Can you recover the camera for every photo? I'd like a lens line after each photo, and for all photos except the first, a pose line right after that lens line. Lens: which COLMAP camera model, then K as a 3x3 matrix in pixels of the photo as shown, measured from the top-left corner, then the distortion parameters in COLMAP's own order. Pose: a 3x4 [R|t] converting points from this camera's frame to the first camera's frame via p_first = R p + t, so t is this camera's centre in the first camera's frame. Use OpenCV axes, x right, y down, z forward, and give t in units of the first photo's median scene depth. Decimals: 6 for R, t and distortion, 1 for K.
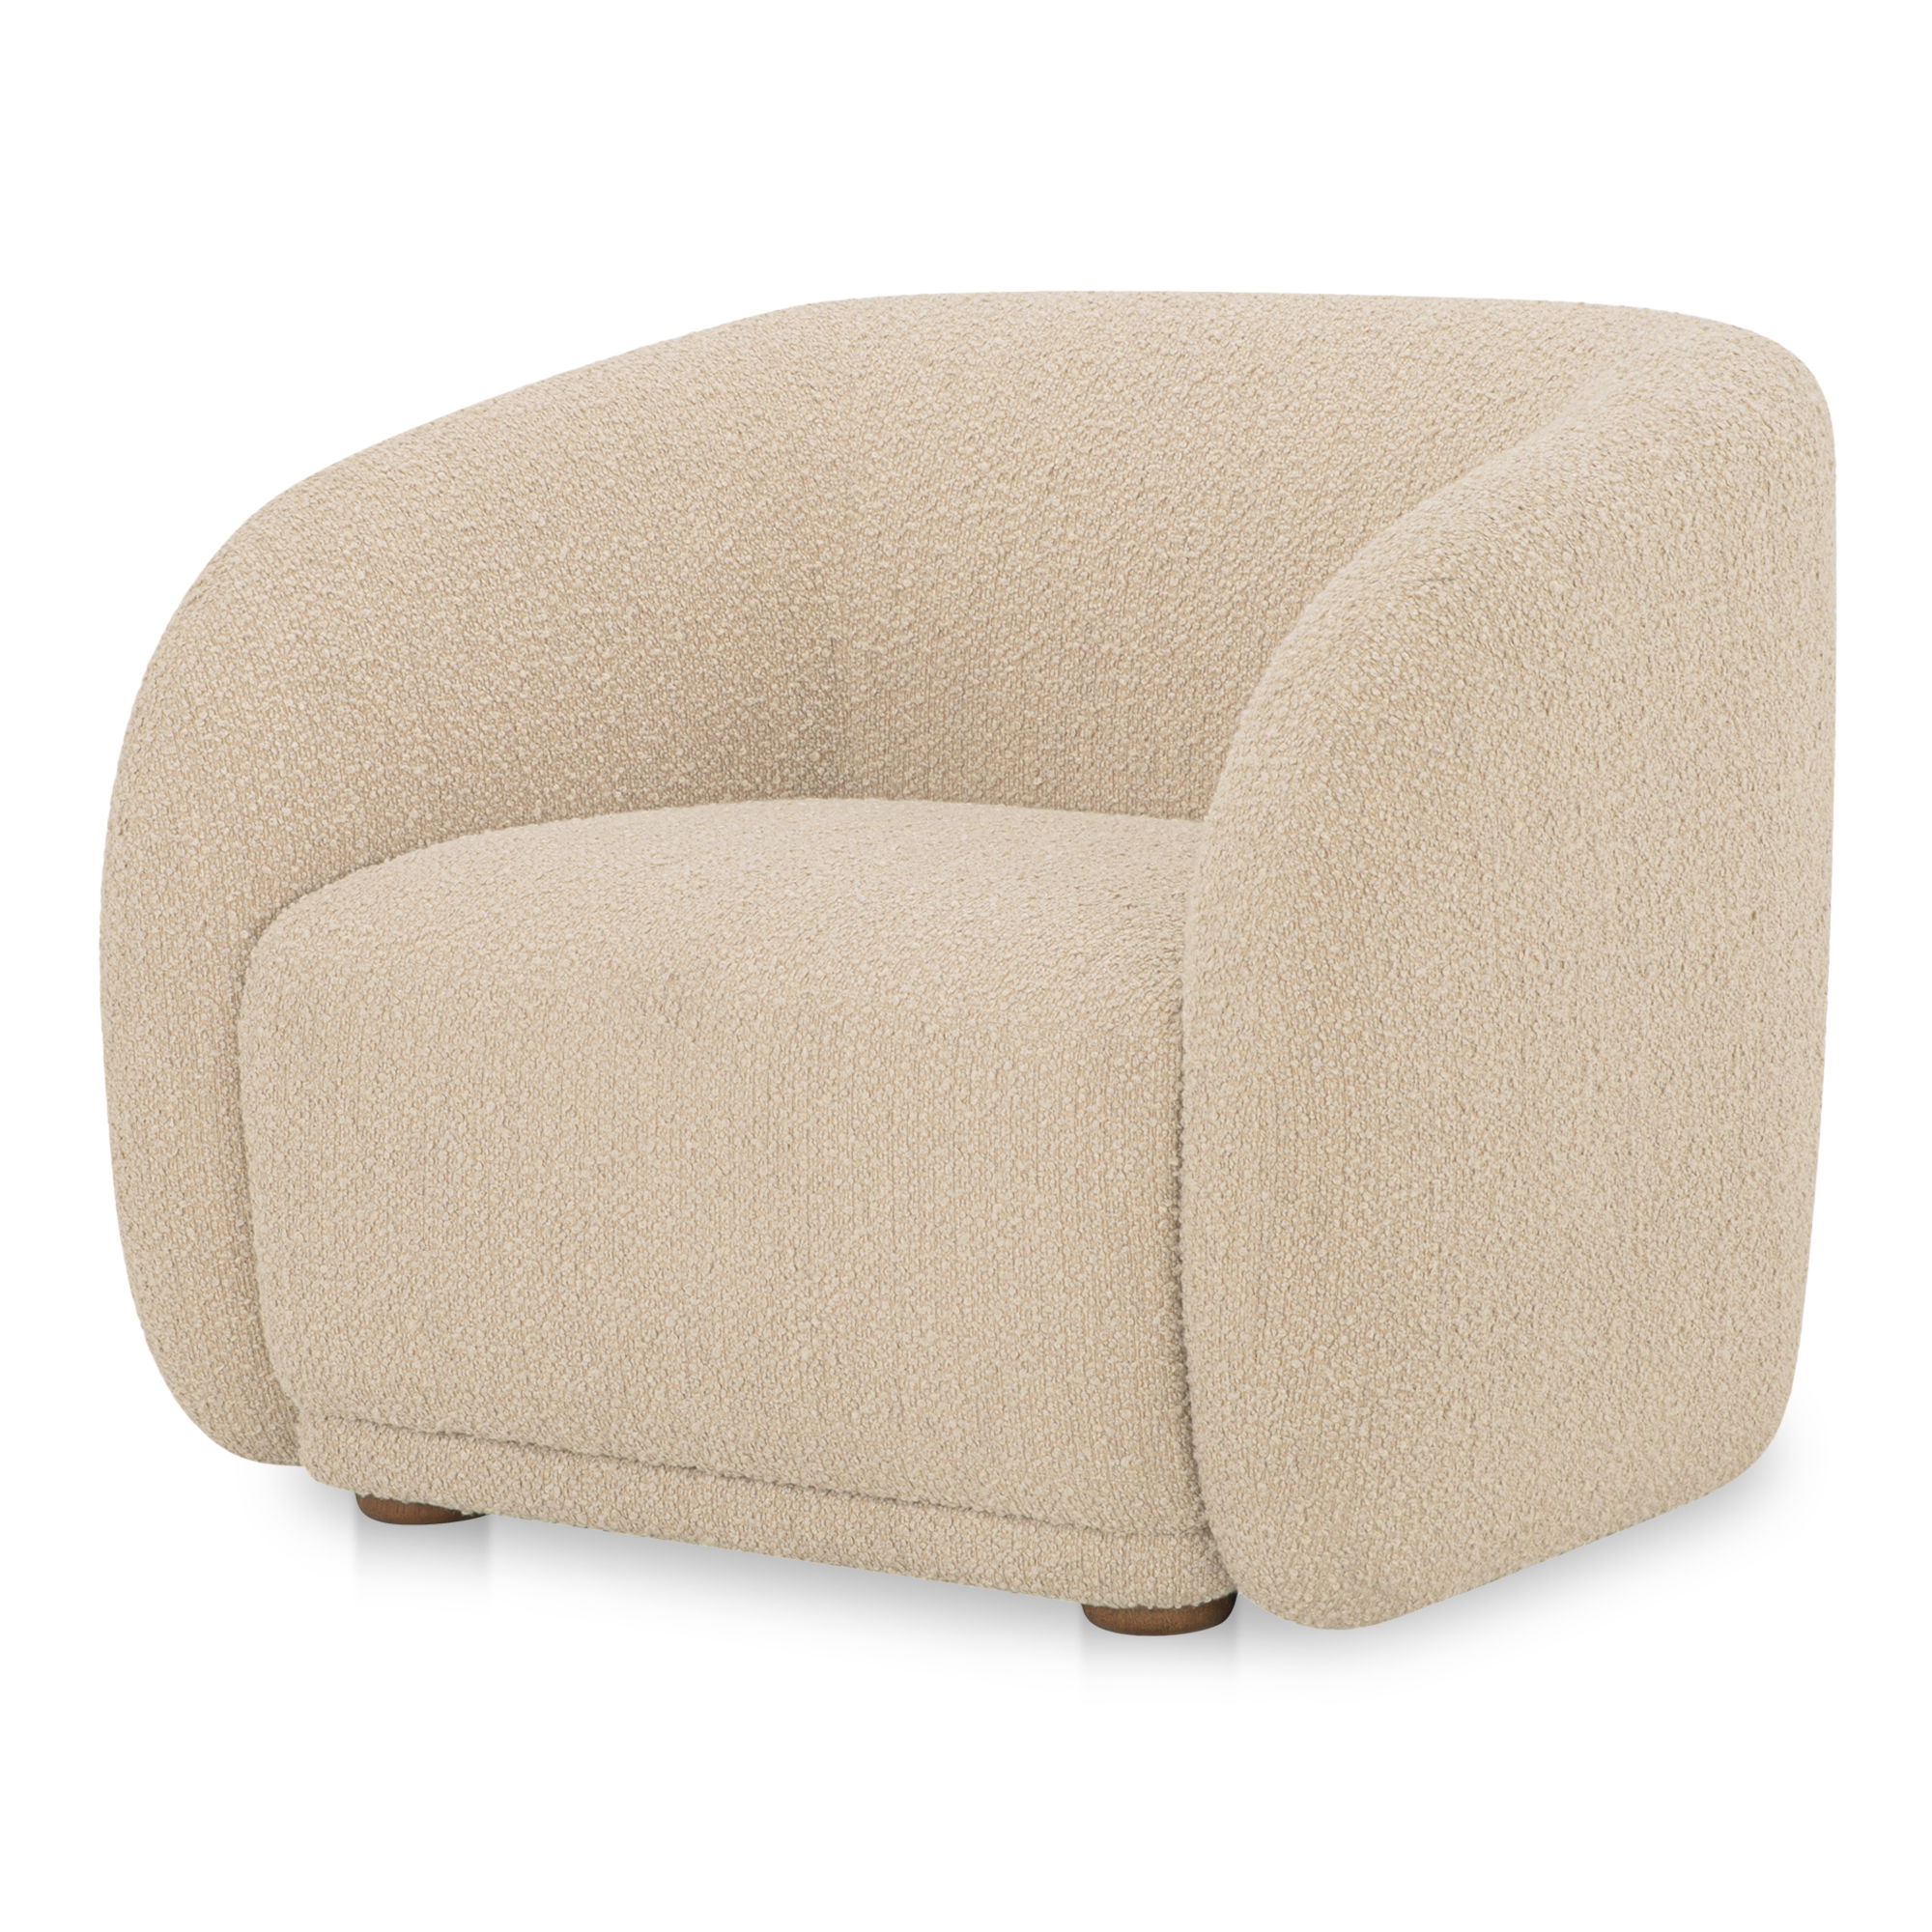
lens RADIAL K [[8089.6, 0, 982.0], [0, 8089.6, 947.3], [0, 0, 1]] dist [0.753035, 0.000000]
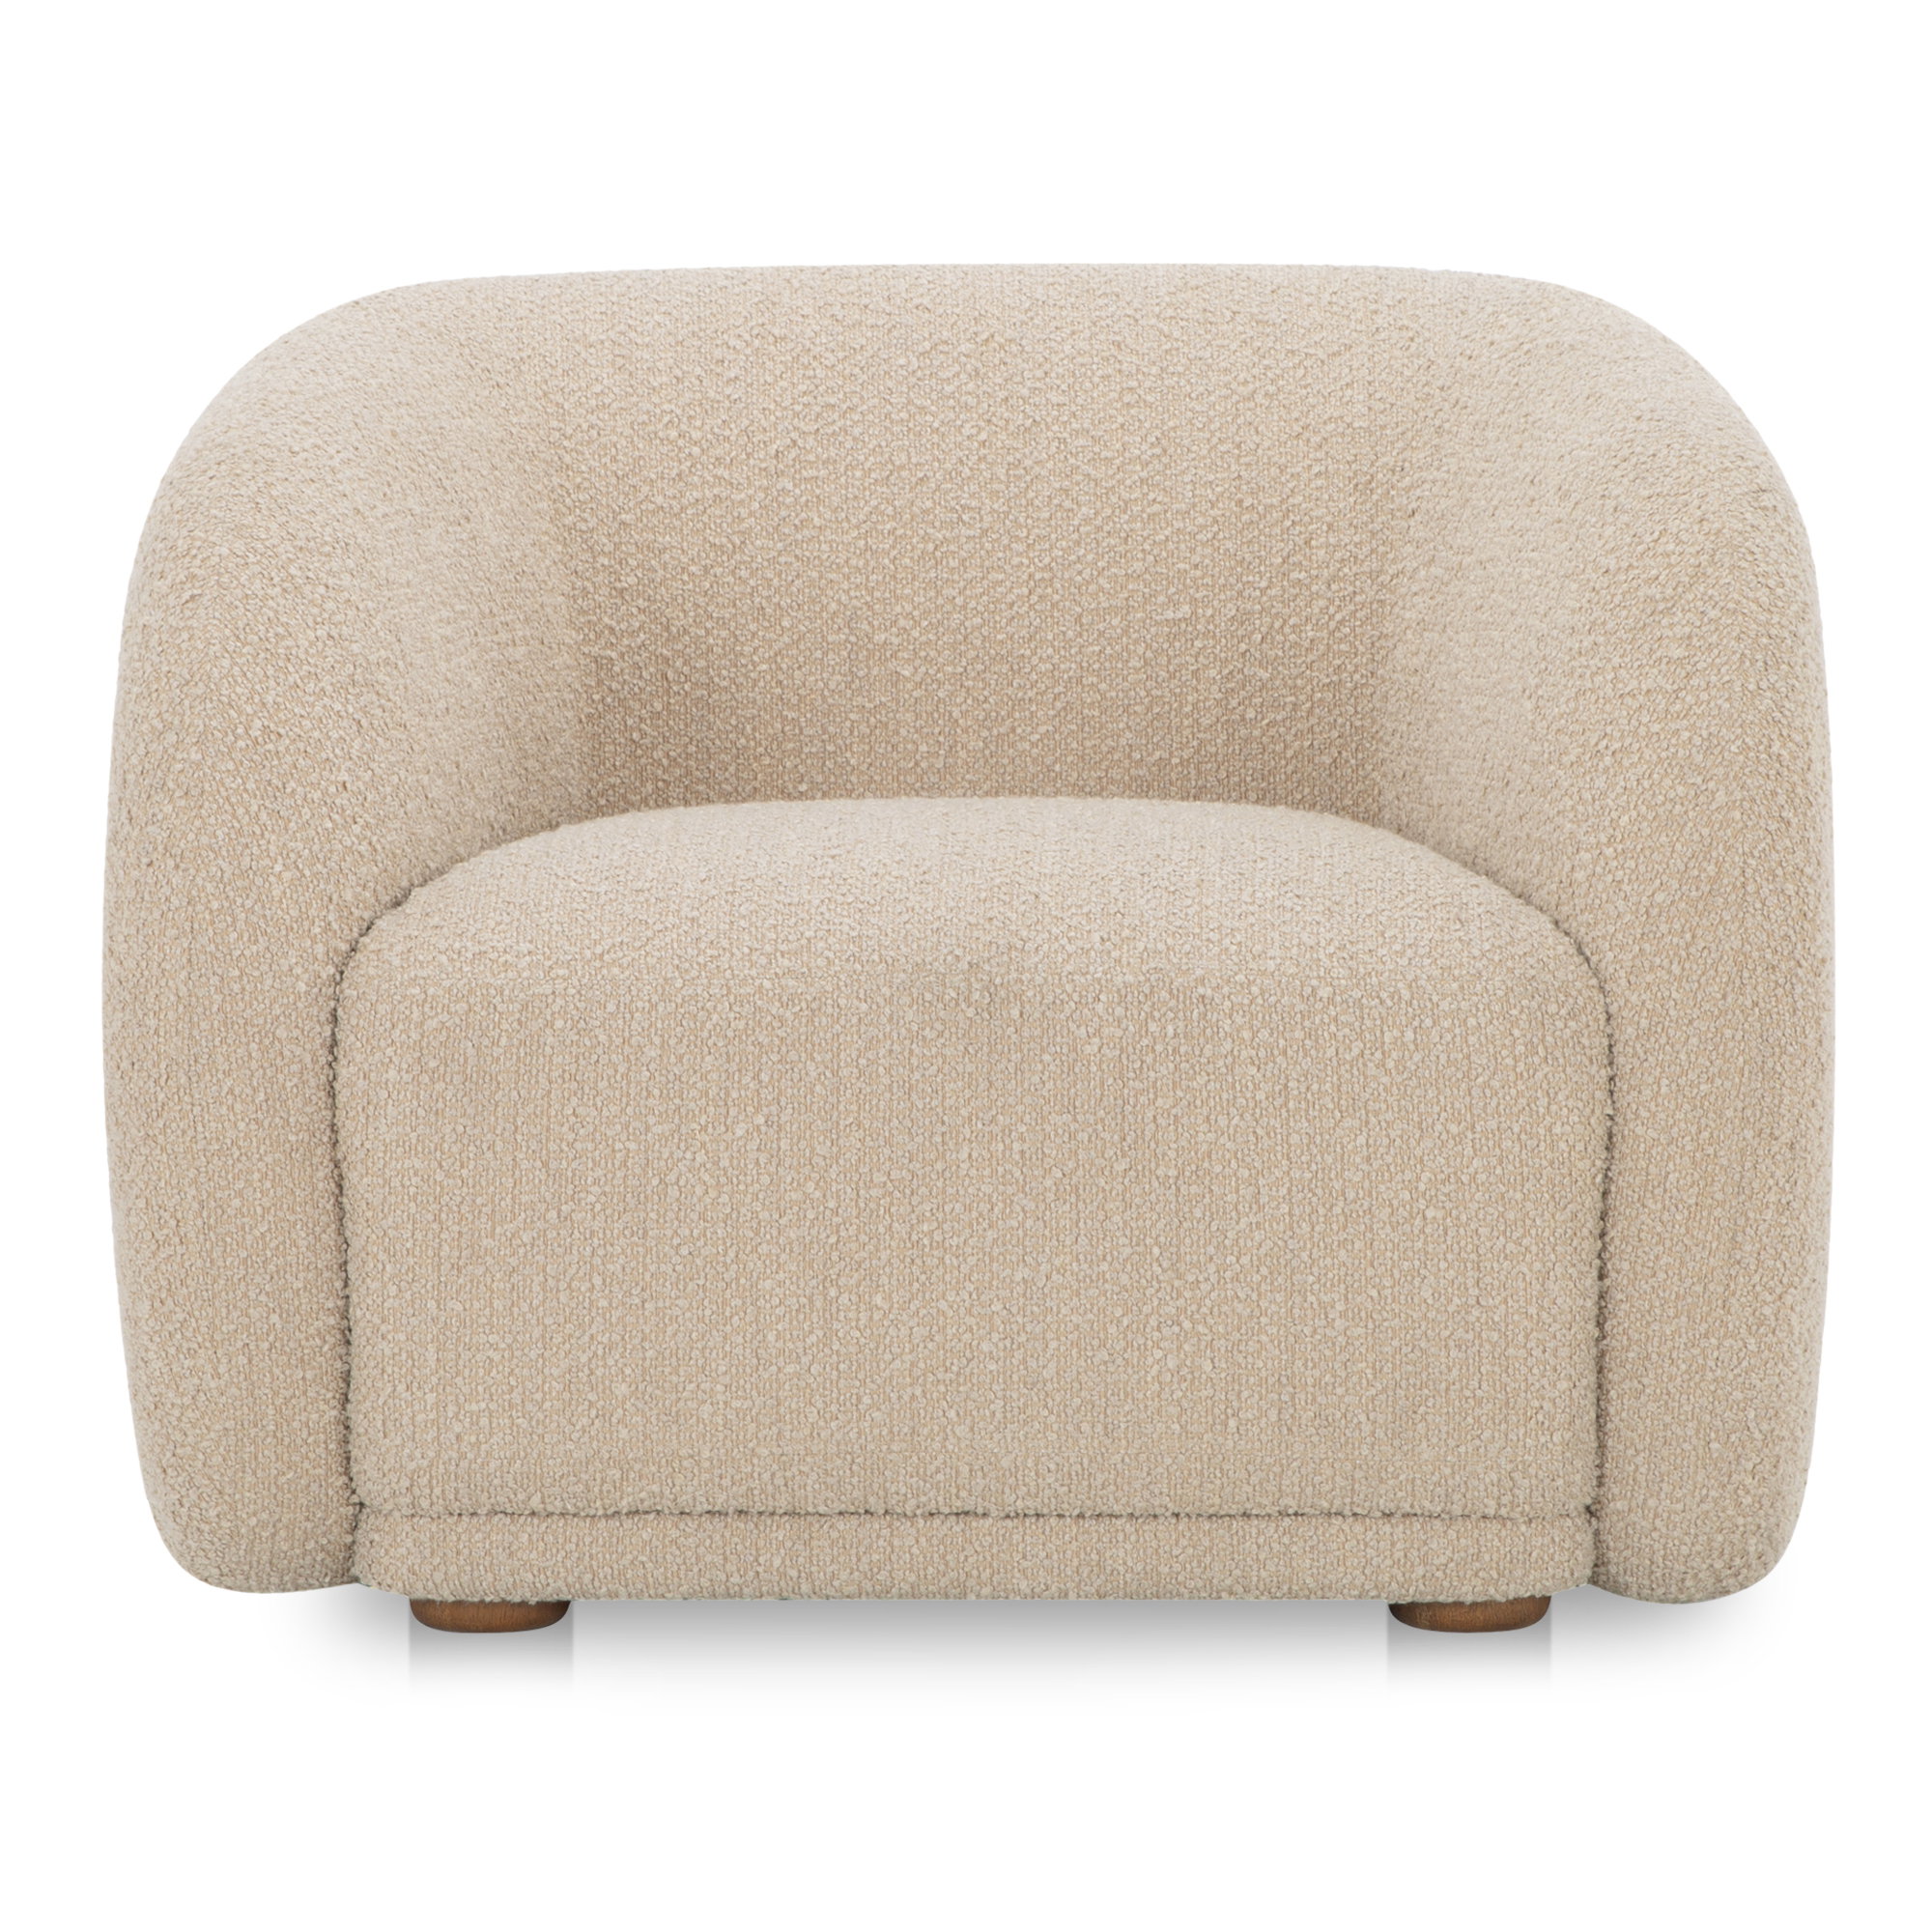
lens RADIAL K [[8089.6, 0, 963.4], [0, 8089.6, 965.0], [0, 0, 1]] dist [0.753035, 0.000000]
pose [[0.824070, -0.055337, 0.563779, -0.522025], [0.080846, 0.996519, -0.020360, 0.020873], [-0.560690, 0.062358, 0.825674, 0.239030]]
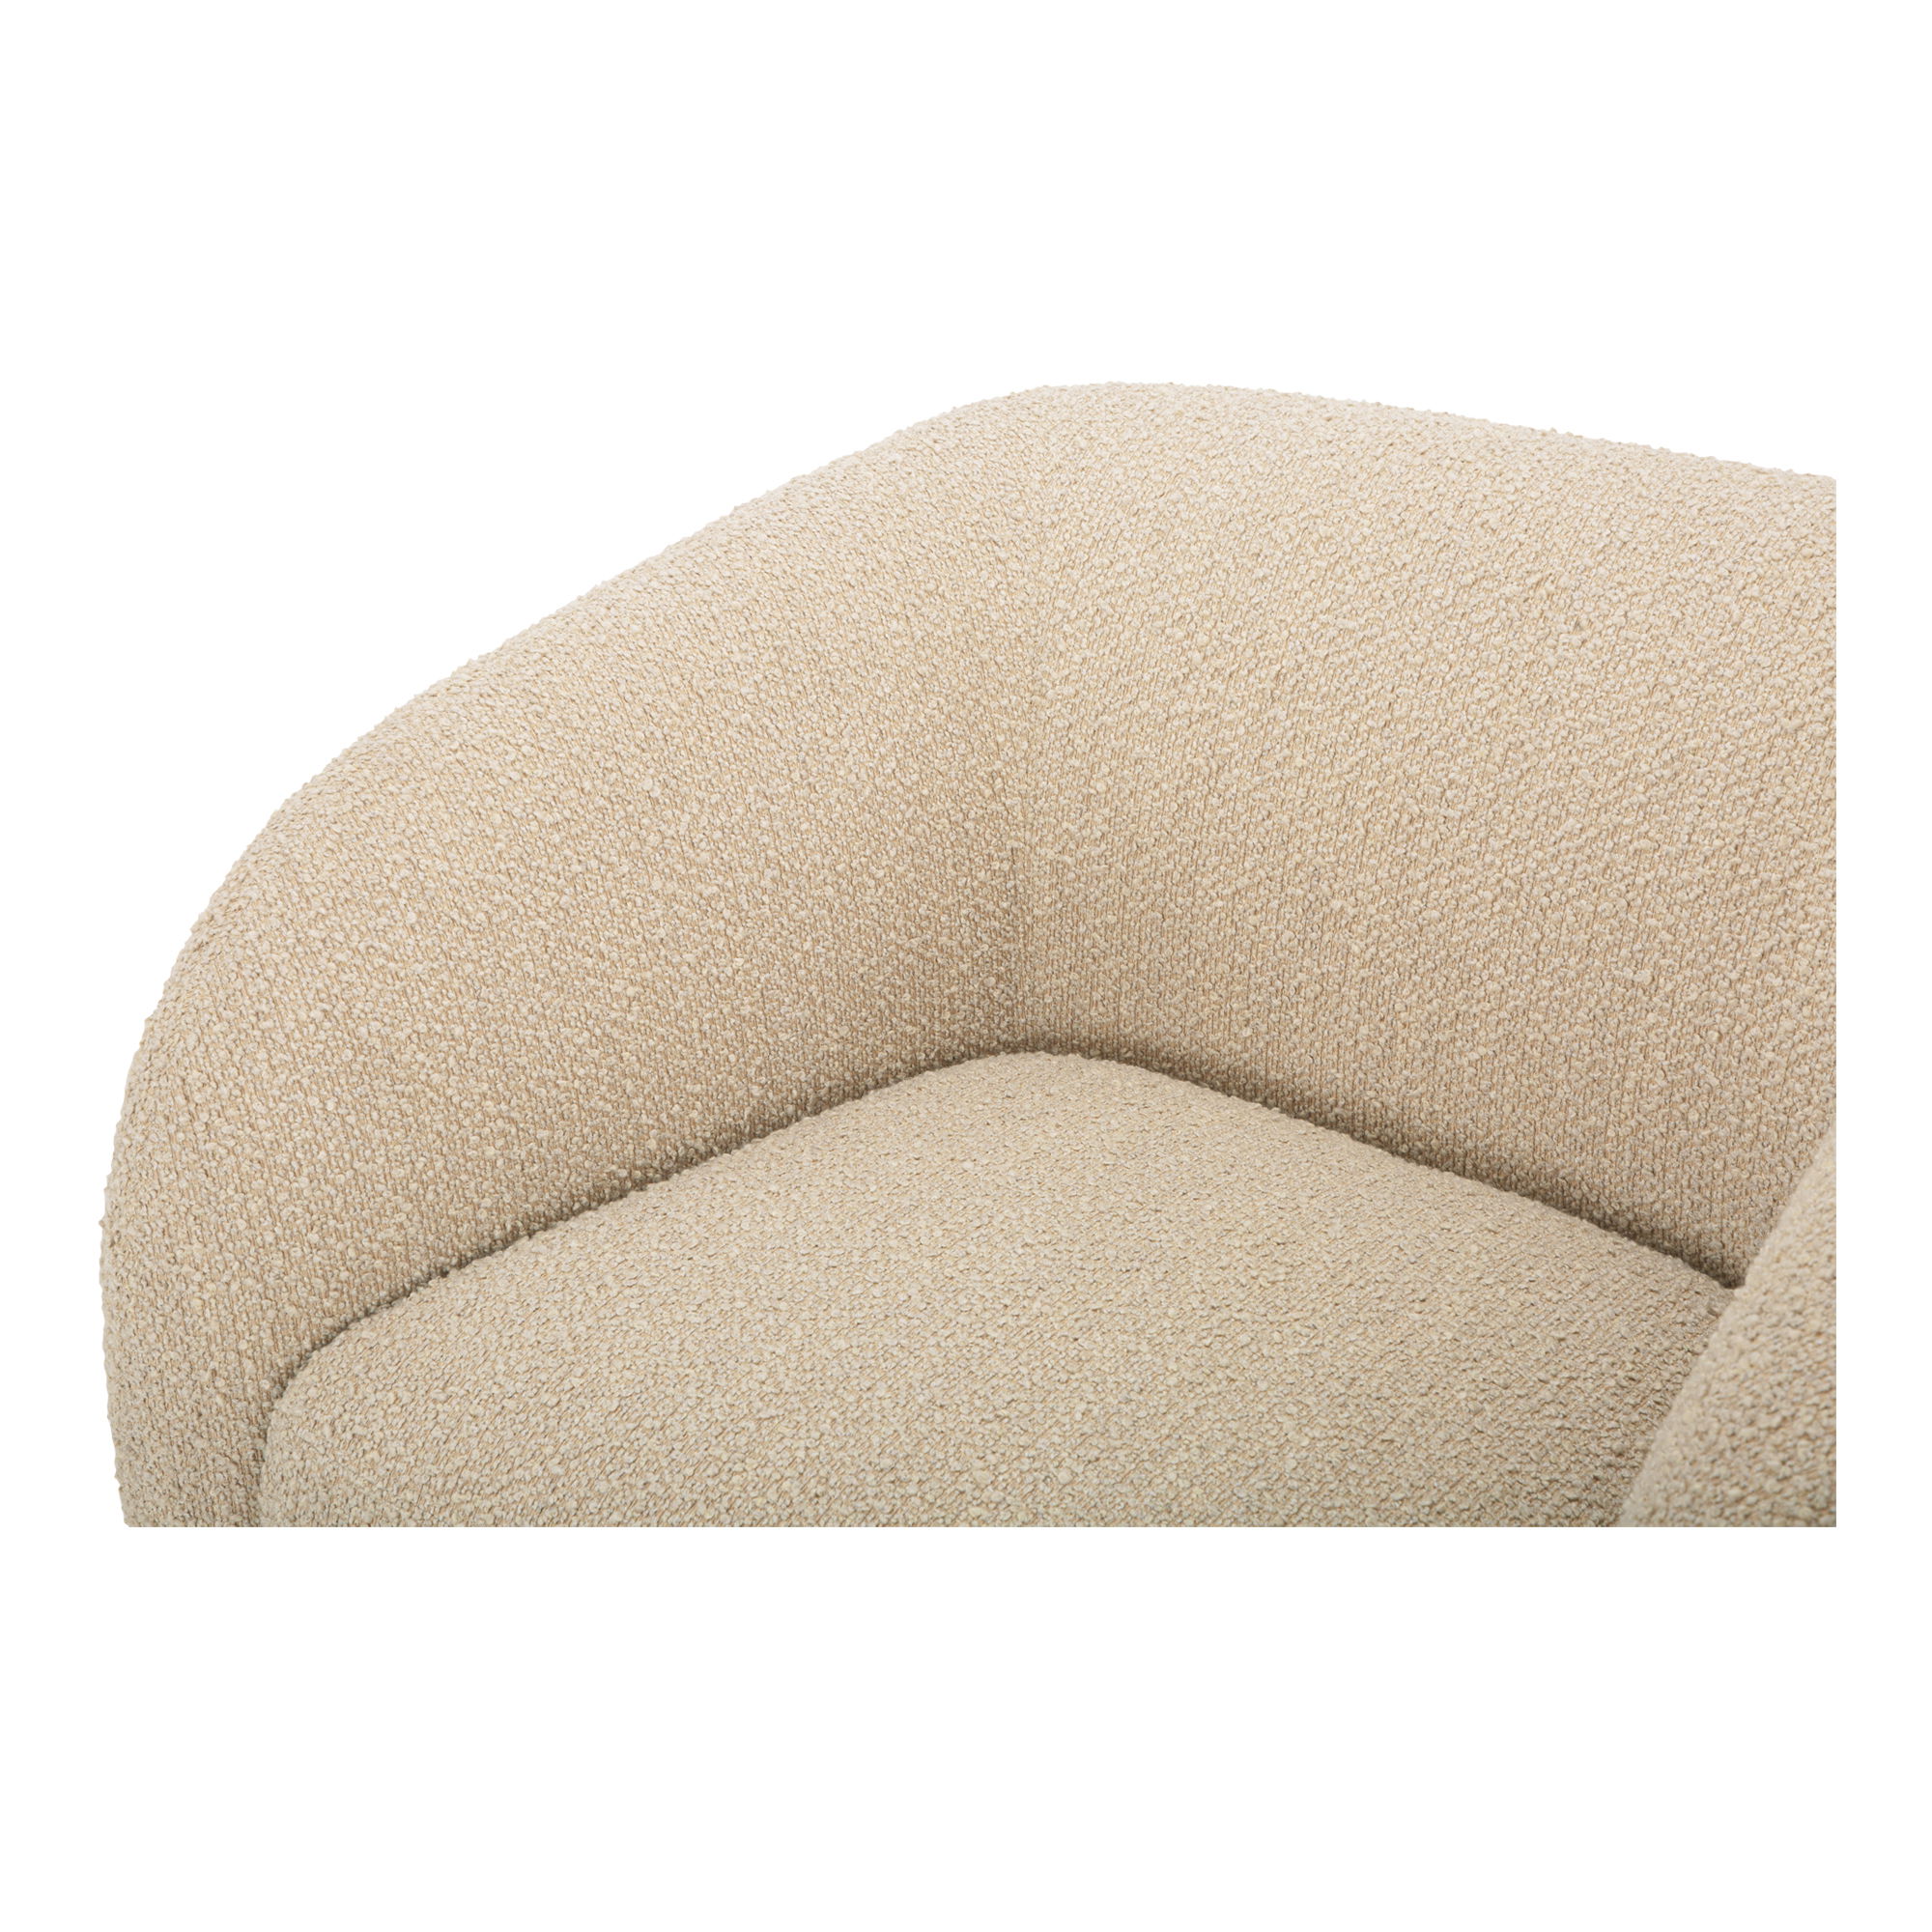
lens RADIAL K [[3135.4, 0, 946.4], [0, 3135.4, 950.6], [0, 0, 1]] dist [0.293896, 0.000000]
pose [[0.998683, 0.024053, -0.045326, -0.010620], [-0.008896, 0.951114, 0.308711, -0.138126], [0.050535, -0.307901, 0.950075, 0.712401]]
